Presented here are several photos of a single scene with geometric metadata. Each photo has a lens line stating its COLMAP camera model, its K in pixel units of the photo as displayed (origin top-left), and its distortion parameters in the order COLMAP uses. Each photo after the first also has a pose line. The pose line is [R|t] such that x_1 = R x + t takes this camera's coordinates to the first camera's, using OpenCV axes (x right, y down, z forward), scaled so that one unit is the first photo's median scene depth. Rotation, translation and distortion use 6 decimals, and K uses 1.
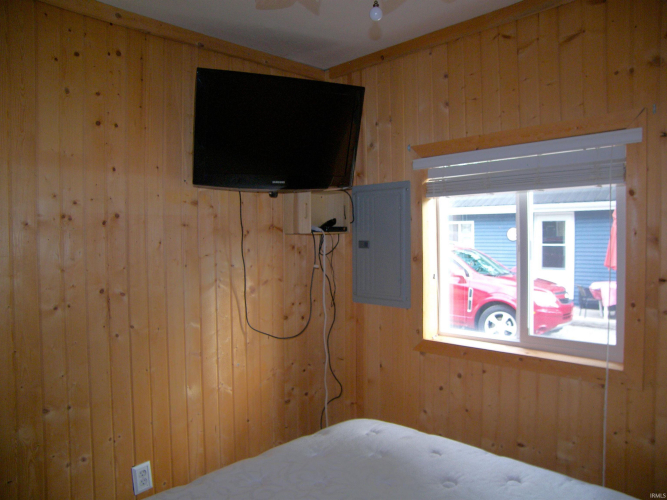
lens RADIAL K [[477.6, 0, 333.7], [0, 477.6, 249.3], [0, 0, 1]] dist [-0.147089, 0.104730]
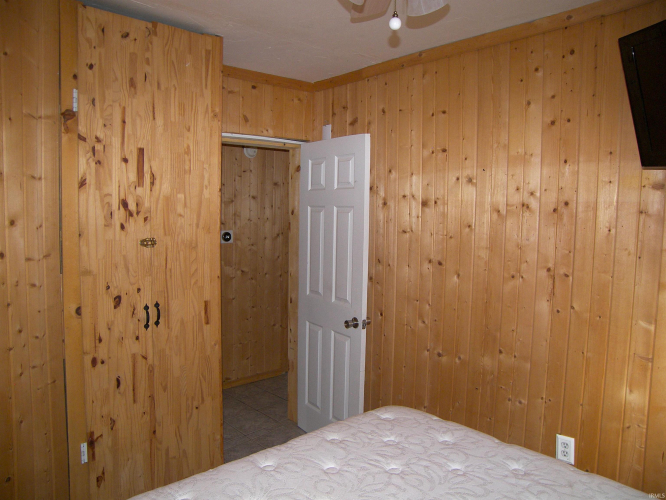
lens RADIAL K [[476.9, 0, 333.0], [0, 476.9, 248.6], [0, 0, 1]] dist [-0.147089, 0.104730]
pose [[-0.051531, 0.078914, -0.995549, 0.662907], [-0.038492, 0.995975, 0.080940, -0.033802], [0.997929, 0.042492, -0.048286, 0.514363]]
